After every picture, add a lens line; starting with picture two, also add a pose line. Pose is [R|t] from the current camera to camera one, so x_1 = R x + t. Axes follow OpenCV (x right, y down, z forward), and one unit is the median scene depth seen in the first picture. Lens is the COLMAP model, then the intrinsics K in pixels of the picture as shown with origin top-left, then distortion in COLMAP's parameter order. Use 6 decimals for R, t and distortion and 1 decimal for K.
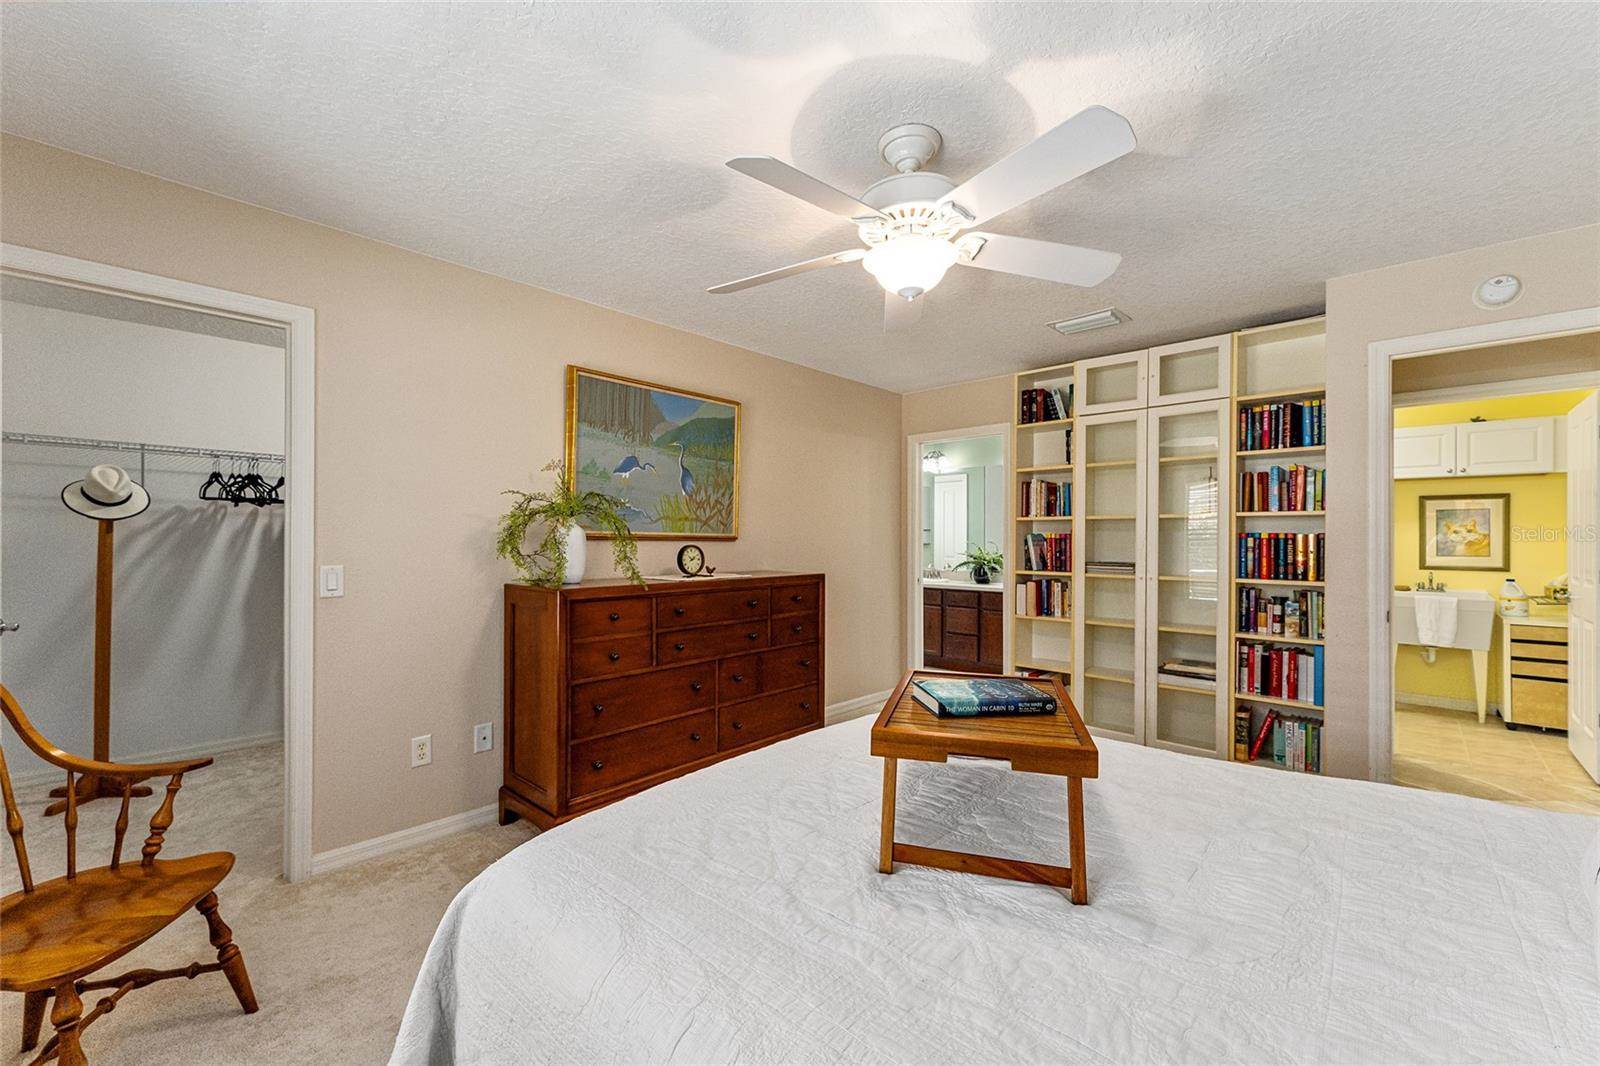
lens RADIAL K [[638.8, 0, 796.0], [0, 638.8, 532.3], [0, 0, 1]] dist [-0.003712, 0.002017]
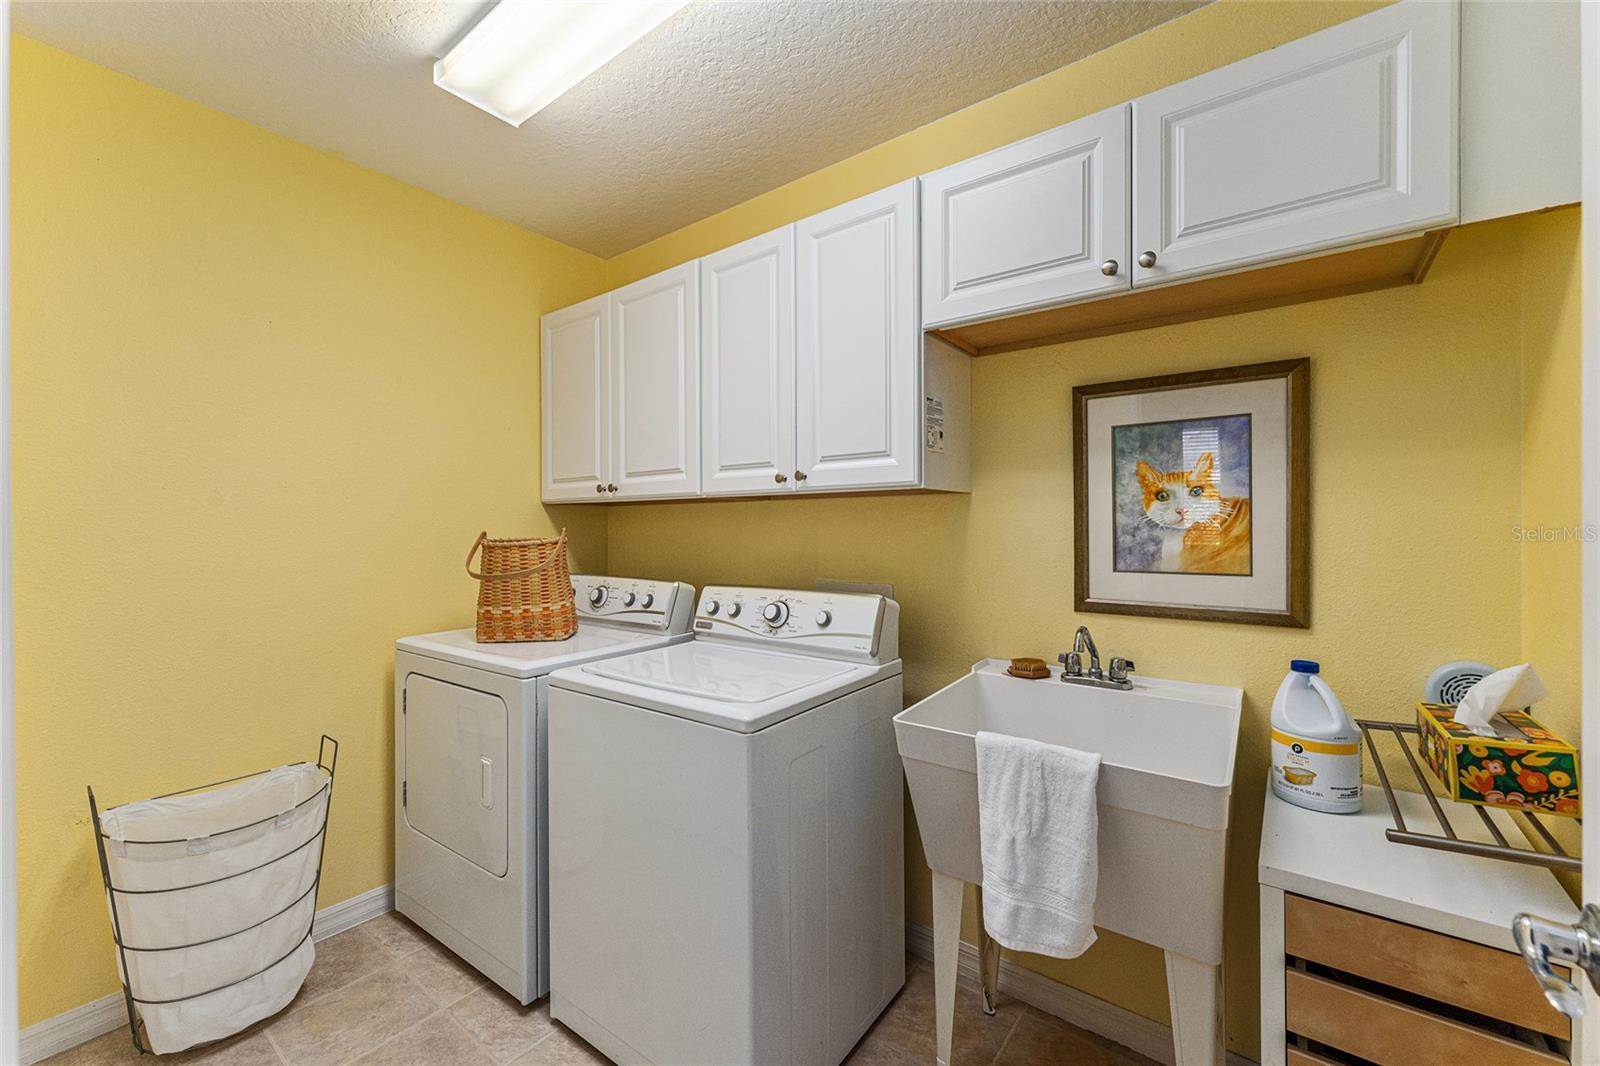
lens RADIAL K [[638.8, 0, 802.3], [0, 638.8, 531.5], [0, 0, 1]] dist [-0.003712, 0.002017]
pose [[0.993651, -0.009559, 0.112096, 0.812286], [0.007927, 0.999856, 0.014994, 0.011223], [-0.112223, -0.014011, 0.993584, 0.698885]]
